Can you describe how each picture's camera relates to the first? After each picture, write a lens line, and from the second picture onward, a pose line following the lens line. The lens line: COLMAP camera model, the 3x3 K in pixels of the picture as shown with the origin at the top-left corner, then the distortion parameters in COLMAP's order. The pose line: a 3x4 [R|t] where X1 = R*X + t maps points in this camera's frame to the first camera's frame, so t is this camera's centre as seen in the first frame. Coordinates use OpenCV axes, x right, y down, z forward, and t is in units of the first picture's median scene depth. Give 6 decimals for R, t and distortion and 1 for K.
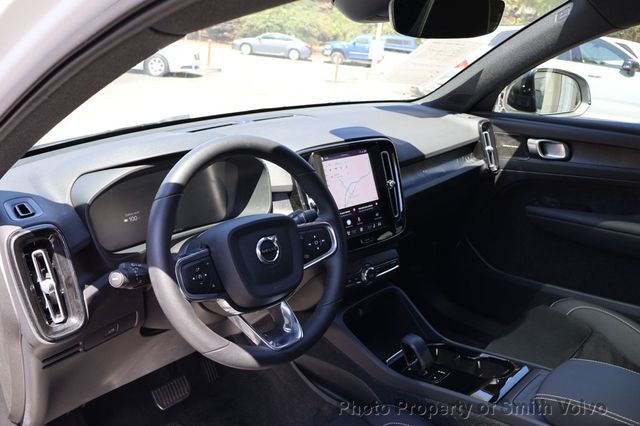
lens RADIAL K [[540.5, 0, 321.5], [0, 540.5, 212.3], [0, 0, 1]] dist [-0.003166, 0.003327]
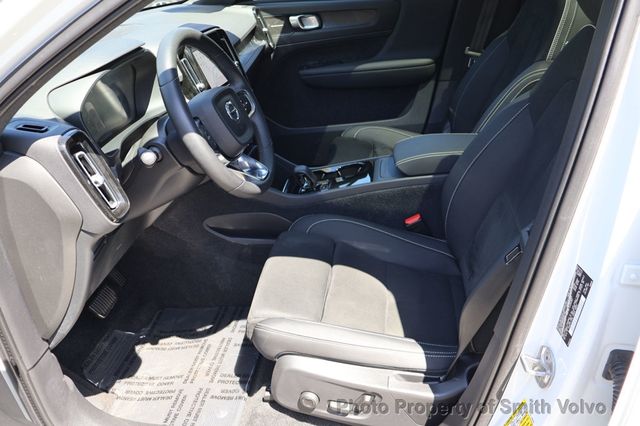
lens RADIAL K [[540.5, 0, 318.6], [0, 540.5, 213.4], [0, 0, 1]] dist [-0.003166, 0.003327]
pose [[0.791065, -0.343272, 0.506341, -0.404530], [0.267227, 0.938478, 0.218744, 0.042757], [-0.550278, -0.037733, 0.834128, -0.128347]]
